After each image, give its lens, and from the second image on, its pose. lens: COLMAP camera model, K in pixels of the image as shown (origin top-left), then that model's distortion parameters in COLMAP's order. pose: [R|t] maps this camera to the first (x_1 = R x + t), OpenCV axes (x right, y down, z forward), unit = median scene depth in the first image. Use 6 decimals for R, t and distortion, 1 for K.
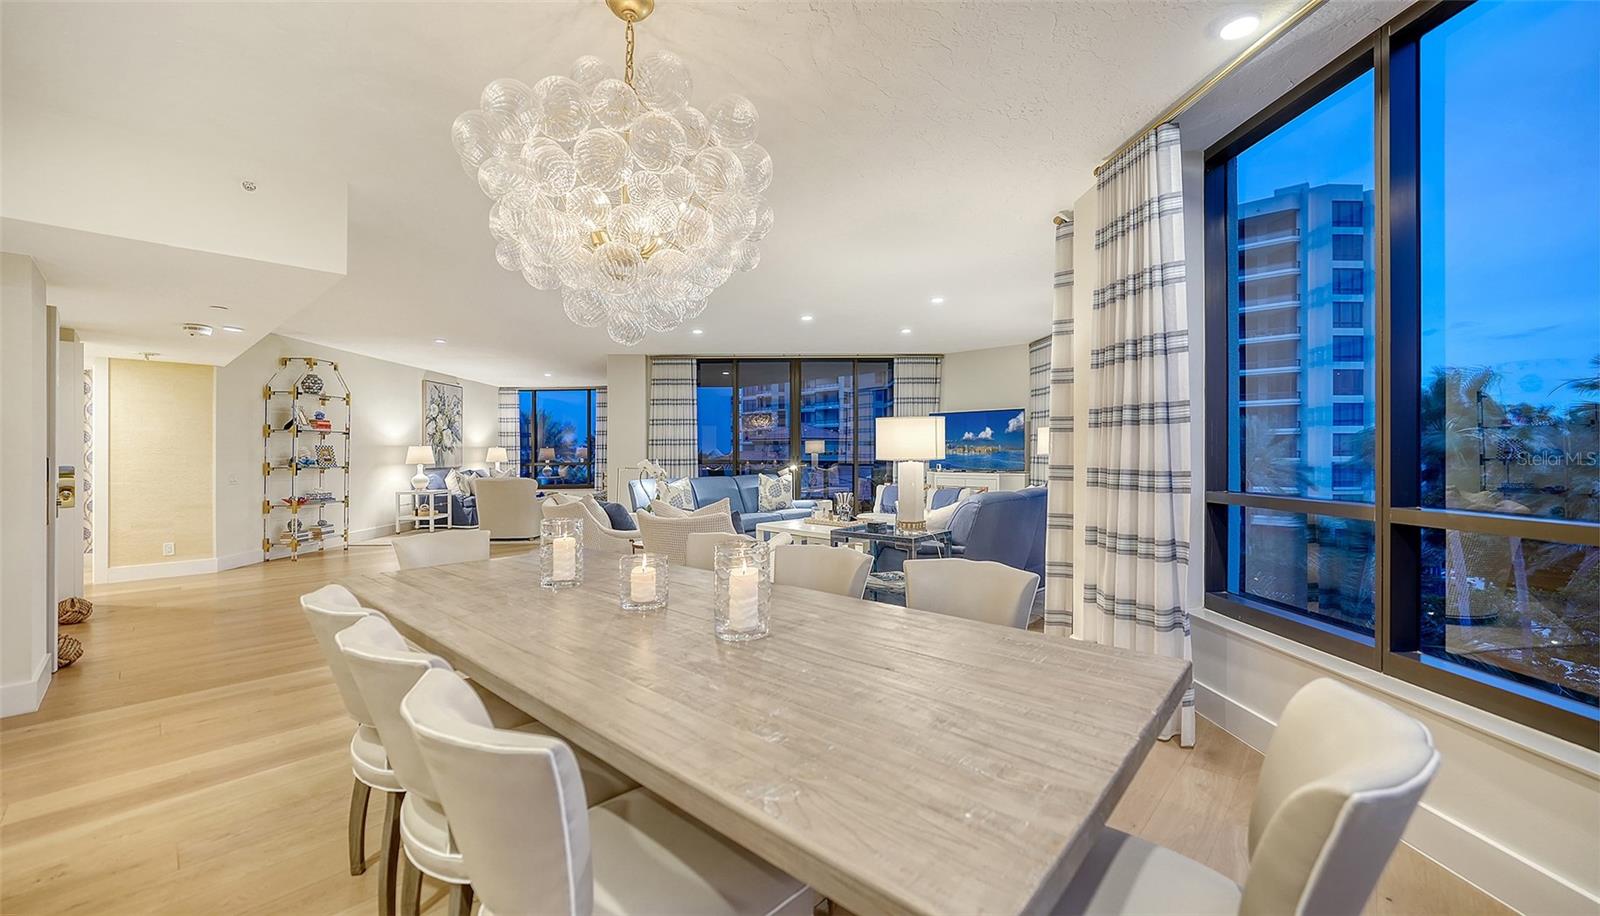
lens RADIAL K [[639.6, 0, 778.1], [0, 639.6, 452.1], [0, 0, 1]] dist [-0.008819, 0.005709]
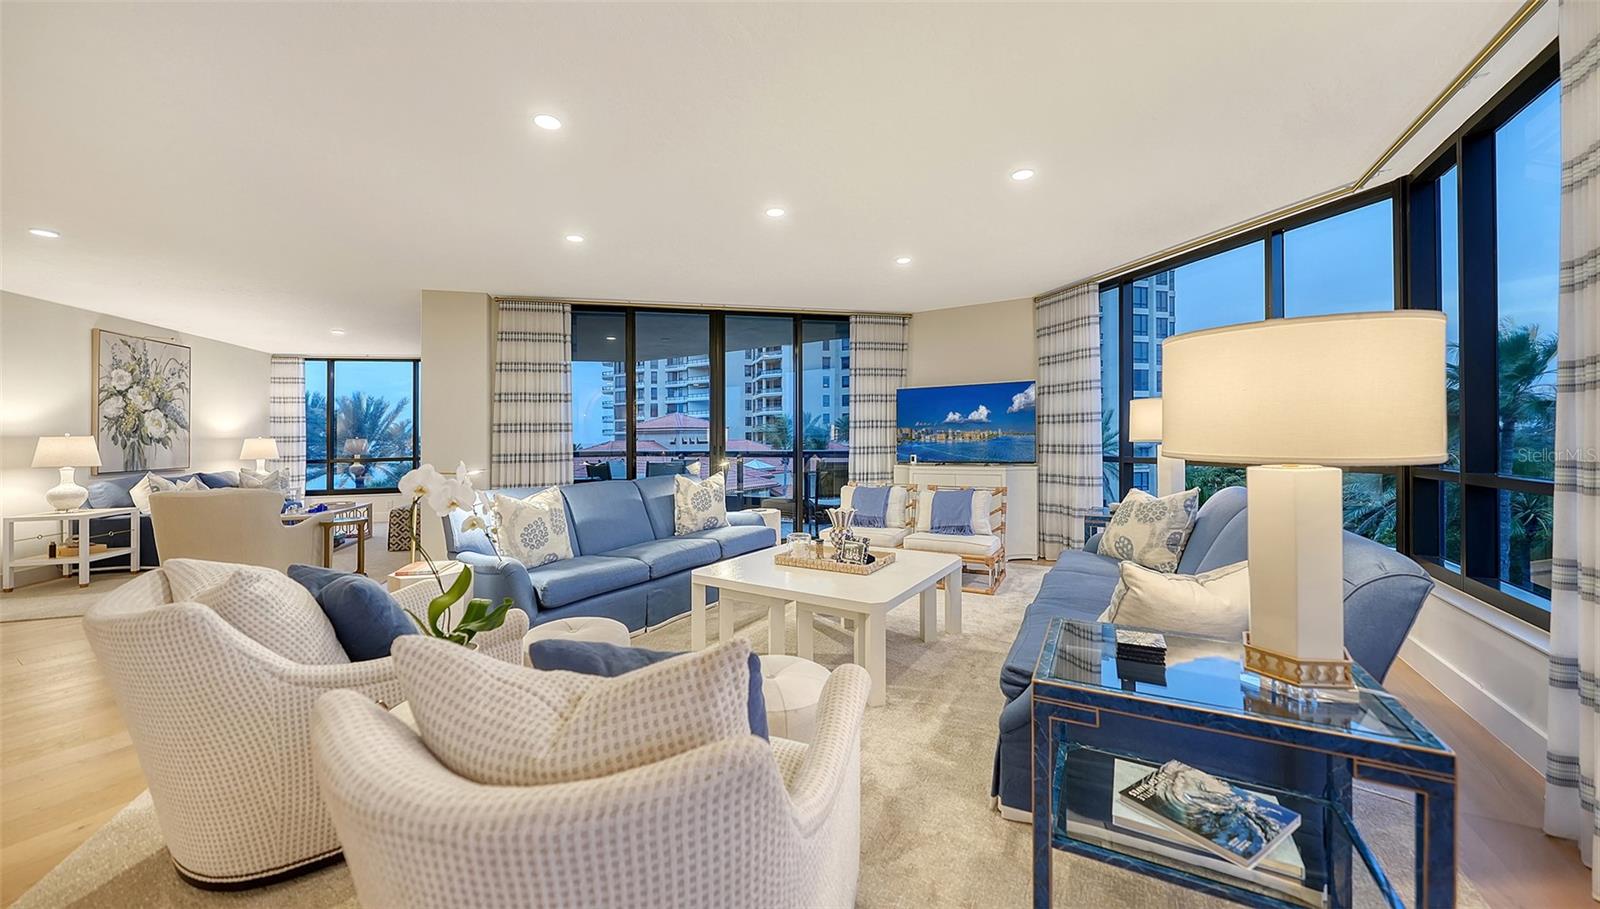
lens RADIAL K [[560.3, 0, 798.4], [0, 560.3, 440.0], [0, 0, 1]] dist [-0.002393, 0.000031]
pose [[0.964177, -0.008027, 0.265137, -0.053038], [0.008789, 0.999960, -0.001688, 0.001008], [-0.265113, 0.003957, 0.964209, 0.362134]]
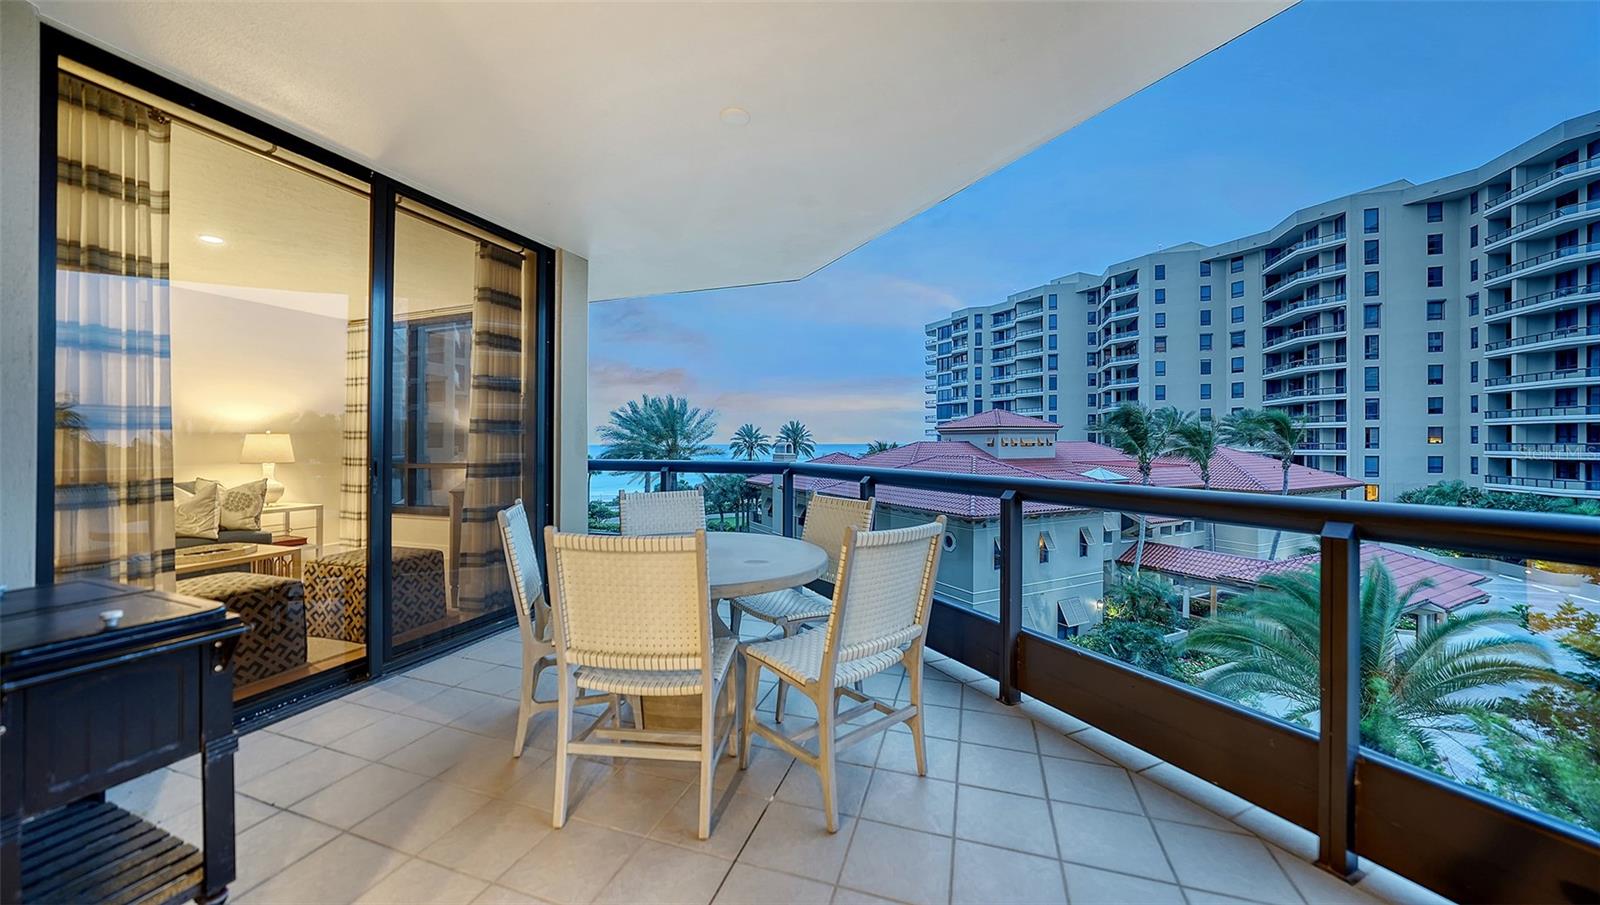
lens RADIAL K [[557.1, 0, 795.6], [0, 557.1, 443.4], [0, 0, 1]] dist [-0.032357, 0.006539]
pose [[0.950962, -0.000331, -0.309307, 0.085794], [0.000283, 1.000000, -0.000199, 0.001673], [0.309307, 0.000102, 0.950962, 1.020989]]
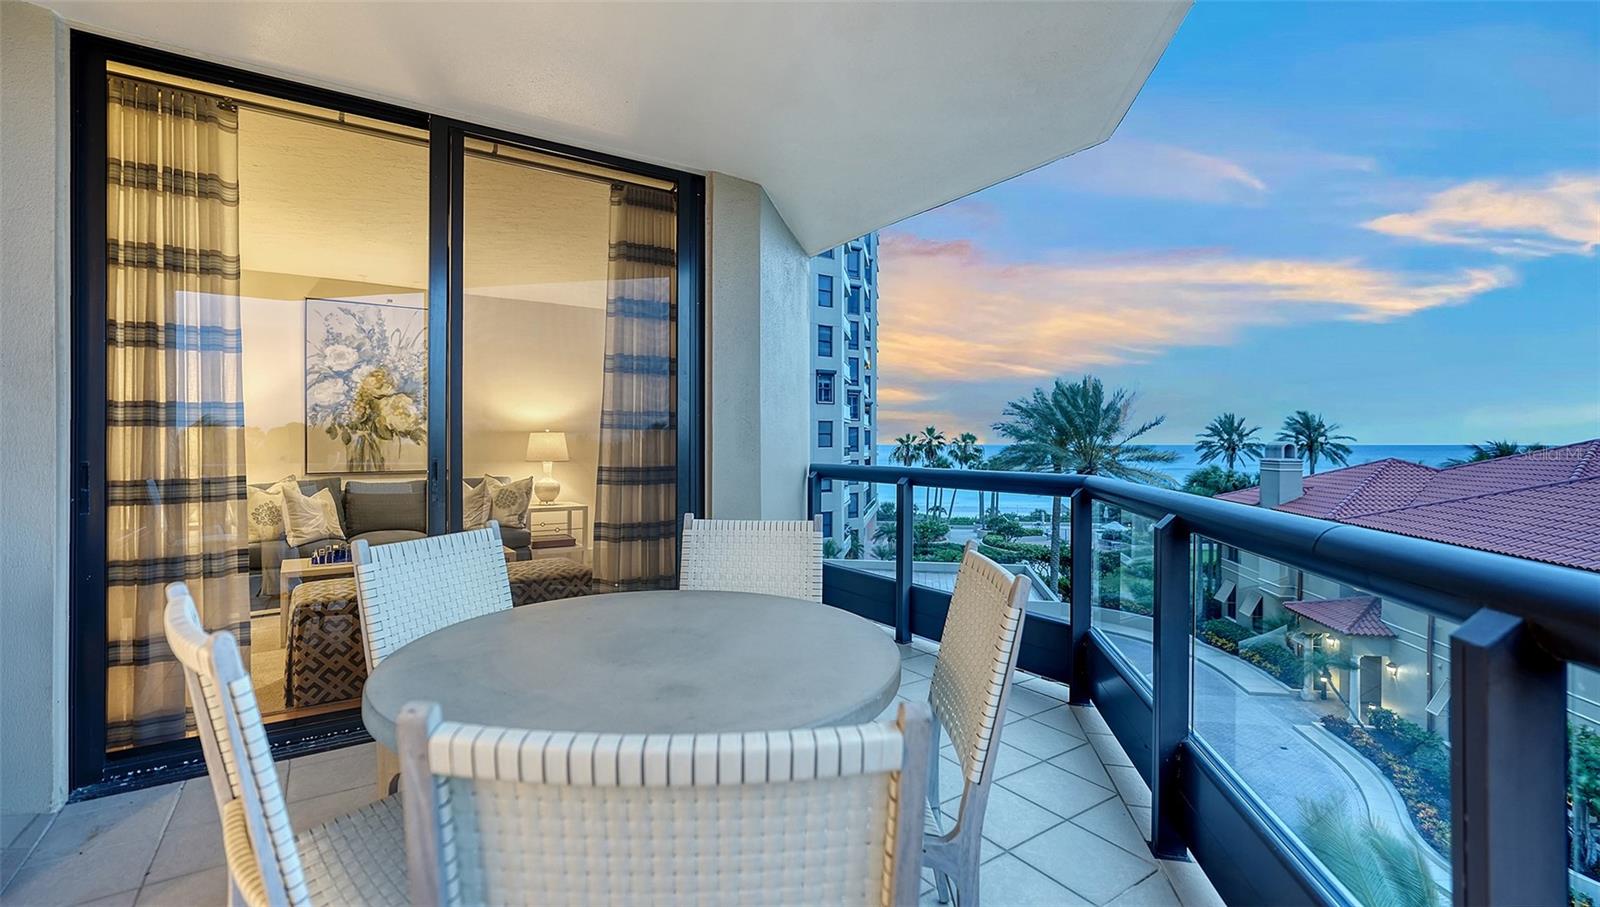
lens RADIAL K [[691.0, 0, 789.8], [0, 691.0, 447.9], [0, 0, 1]] dist [-0.007481, 0.000407]
pose [[0.562775, 0.004276, -0.826599, 0.130444], [0.000470, 0.999985, 0.005492, 0.003225], [0.826610, -0.003479, 0.562764, 1.210275]]
